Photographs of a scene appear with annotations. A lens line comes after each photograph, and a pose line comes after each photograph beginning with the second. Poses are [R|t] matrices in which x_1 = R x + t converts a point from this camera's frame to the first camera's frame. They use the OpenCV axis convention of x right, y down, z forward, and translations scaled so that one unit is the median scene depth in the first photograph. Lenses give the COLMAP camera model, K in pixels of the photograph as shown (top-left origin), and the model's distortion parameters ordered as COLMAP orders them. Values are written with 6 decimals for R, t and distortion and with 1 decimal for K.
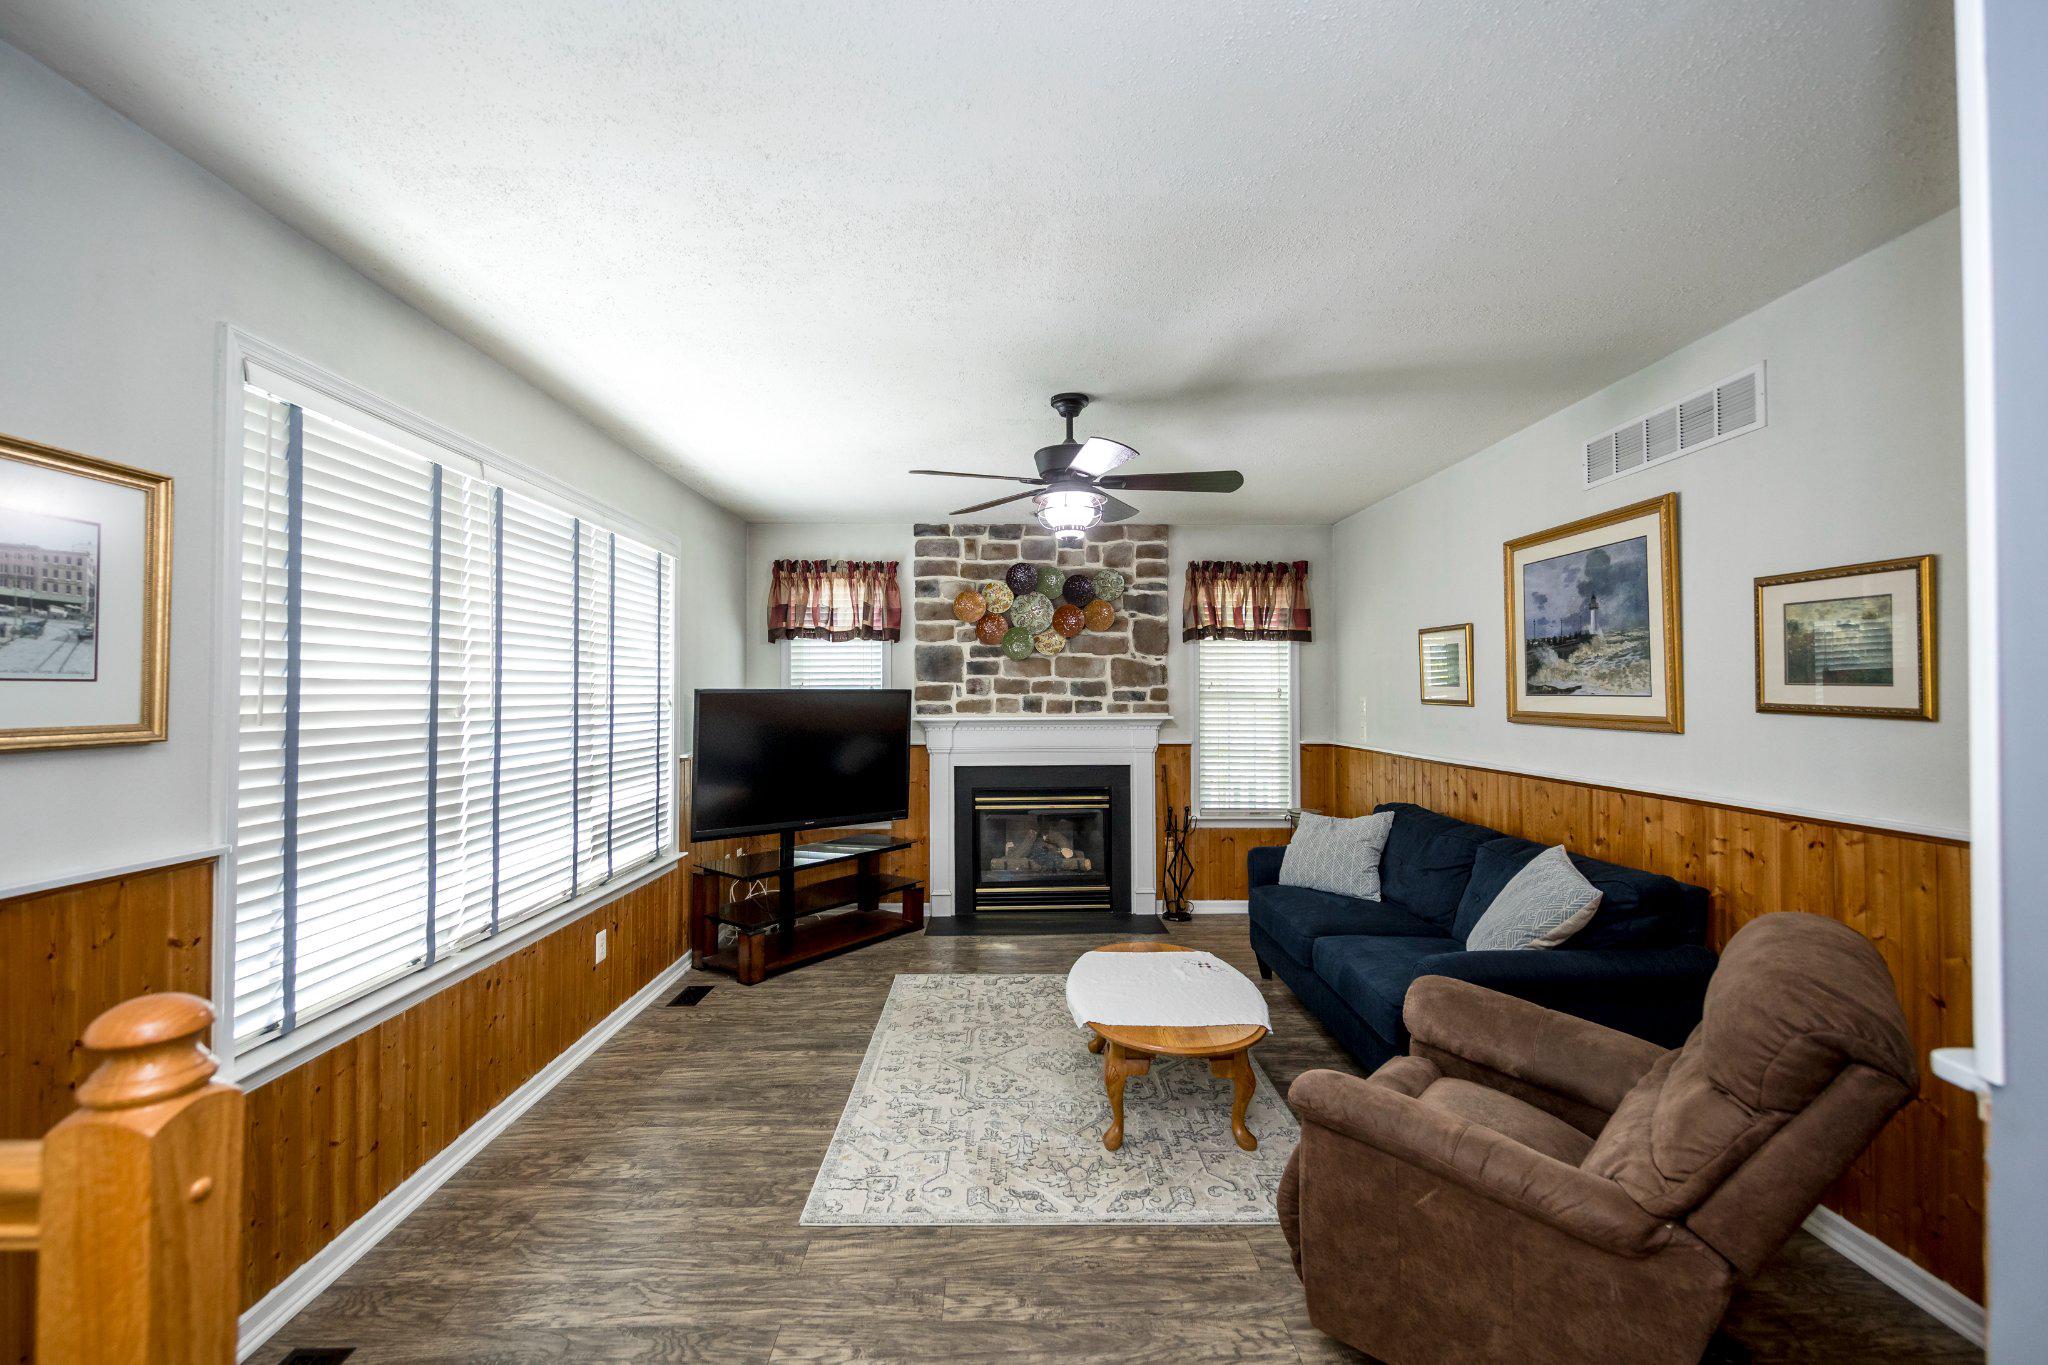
lens RADIAL K [[863.5, 0, 1022.1], [0, 863.5, 678.1], [0, 0, 1]] dist [0.009433, -0.000863]
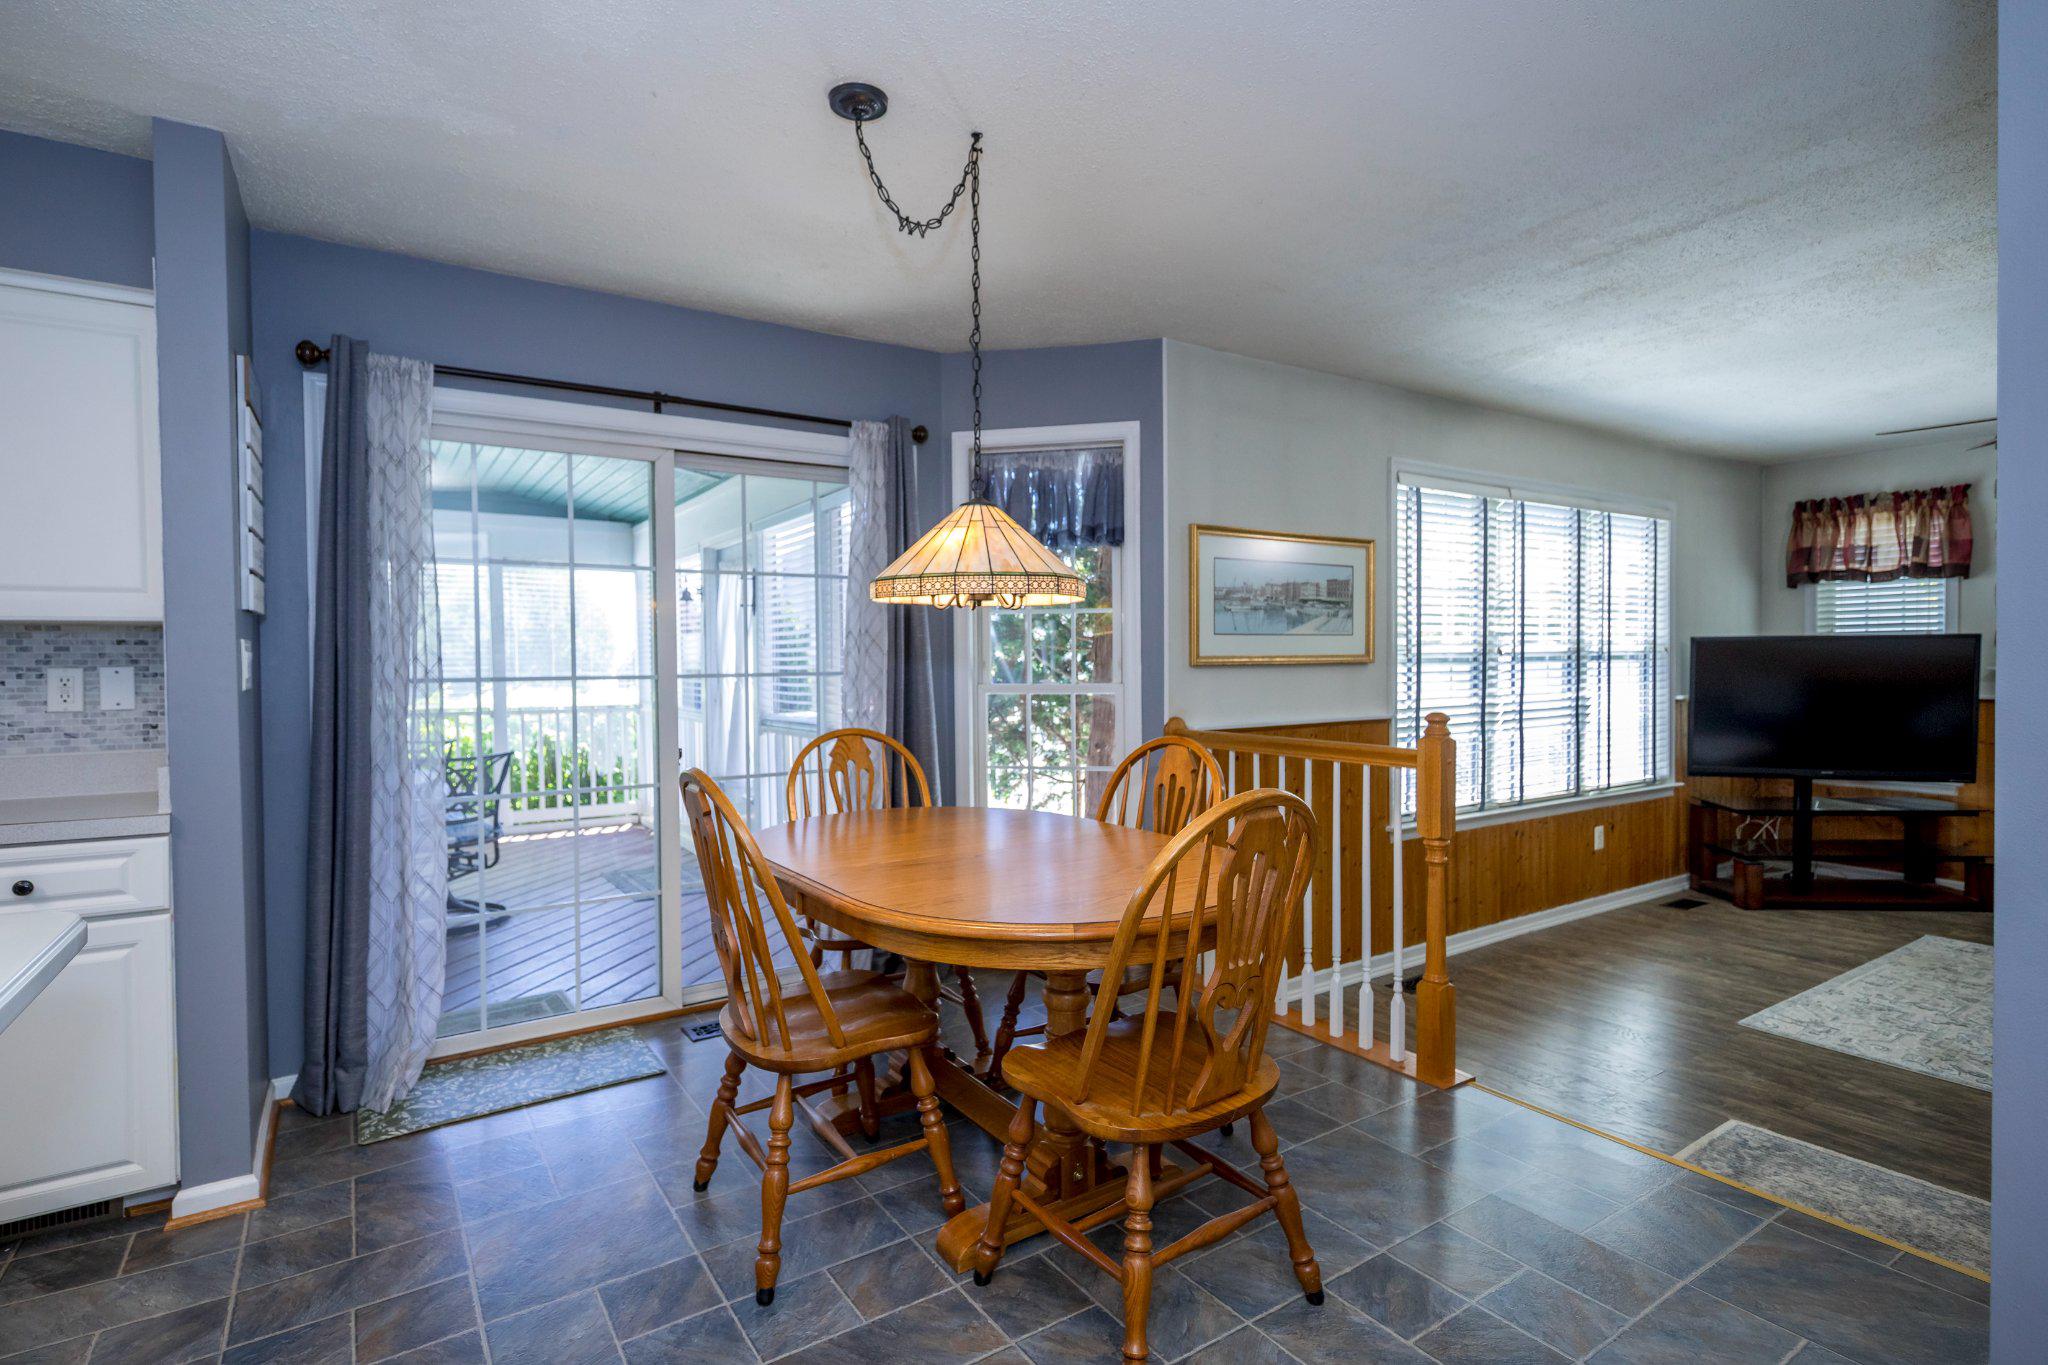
lens RADIAL K [[1003.9, 0, 1014.6], [0, 1003.9, 677.3], [0, 0, 1]] dist [0.010662, -0.002732]
pose [[0.533011, 0.012309, -0.846019, 0.246785], [0.023770, 0.999282, 0.029515, 0.005351], [0.845774, -0.035841, 0.532335, -0.410102]]
